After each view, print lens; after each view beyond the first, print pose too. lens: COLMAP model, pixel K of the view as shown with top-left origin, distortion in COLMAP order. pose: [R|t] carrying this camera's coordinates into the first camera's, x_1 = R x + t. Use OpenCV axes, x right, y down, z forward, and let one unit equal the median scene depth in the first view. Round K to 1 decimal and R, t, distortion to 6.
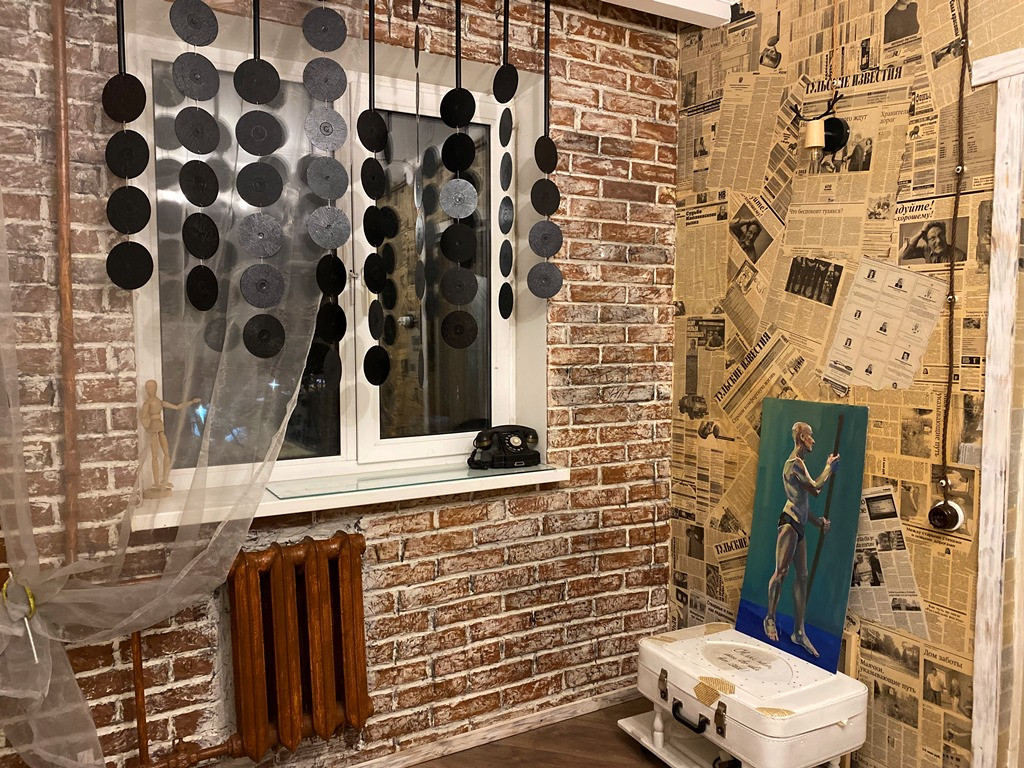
lens RADIAL K [[770.4, 0, 514.0], [0, 770.4, 378.3], [0, 0, 1]] dist [0.072940, -0.074535]
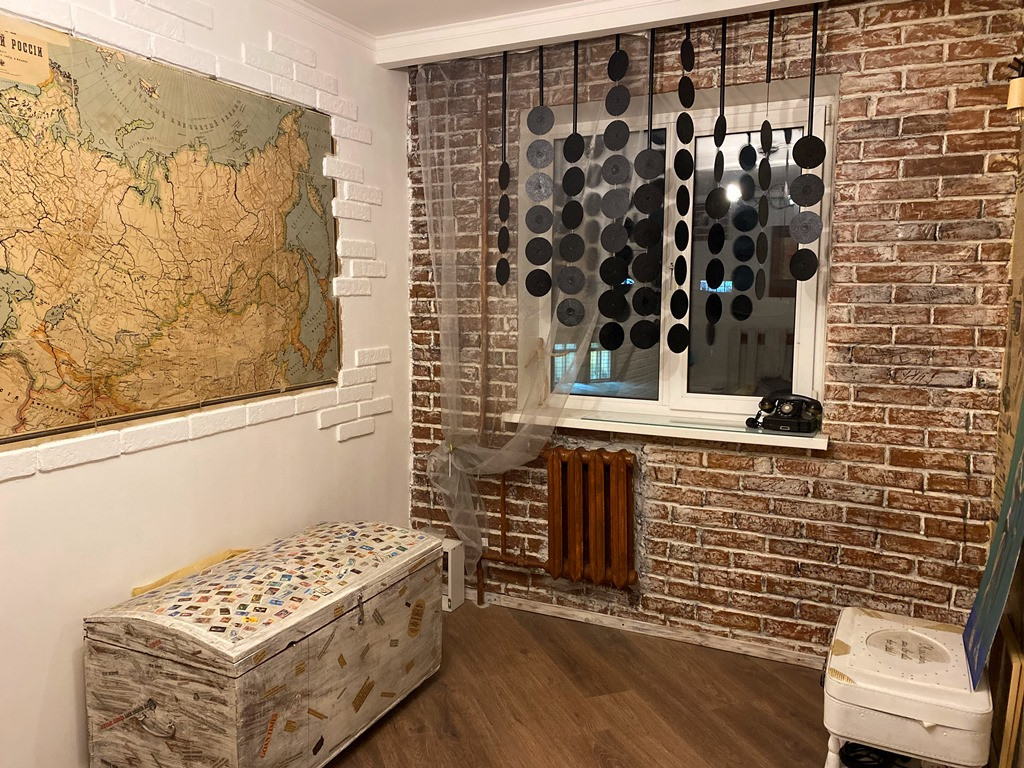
lens RADIAL K [[770.4, 0, 514.0], [0, 770.4, 378.3], [0, 0, 1]] dist [0.072940, -0.074535]
pose [[0.568576, 0.085305, -0.818196, 0.687157], [-0.060238, 0.996256, 0.062009, -0.008441], [0.820423, 0.014029, 0.571586, 0.017037]]
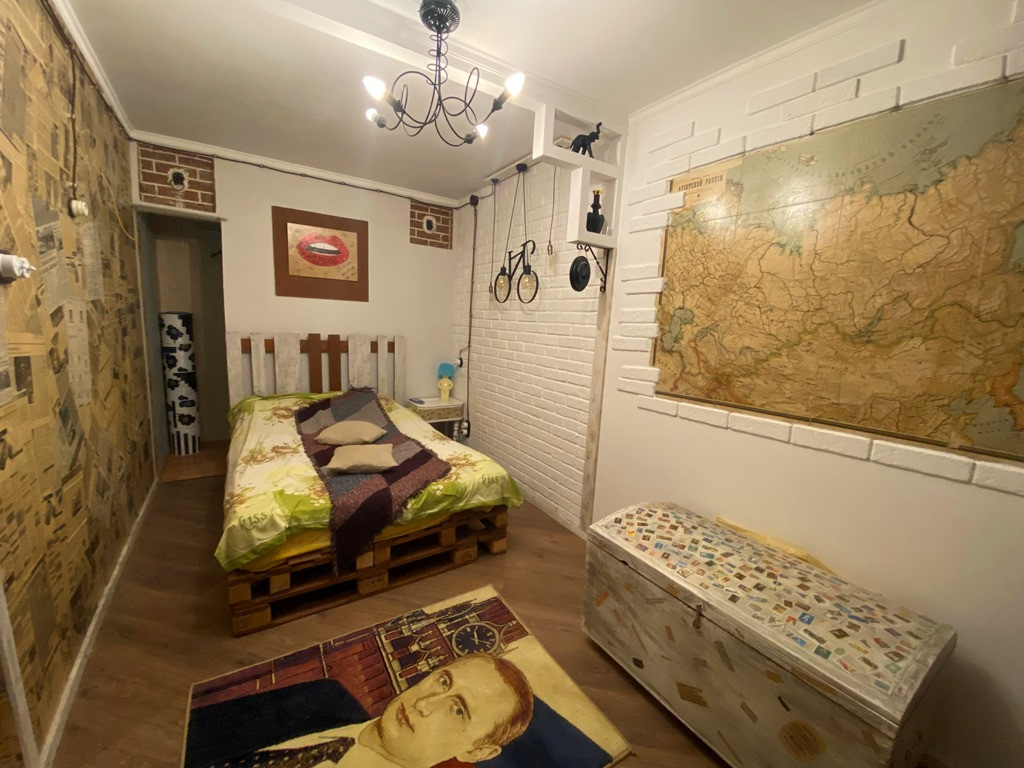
lens RADIAL K [[412.7, 0, 511.4], [0, 412.7, 385.1], [0, 0, 1]] dist [0.039906, -0.035055]
pose [[-0.996751, -0.048477, -0.064317, 0.139285], [-0.061682, 0.972960, 0.222587, -0.048521], [0.051788, 0.225831, -0.972789, 0.813704]]
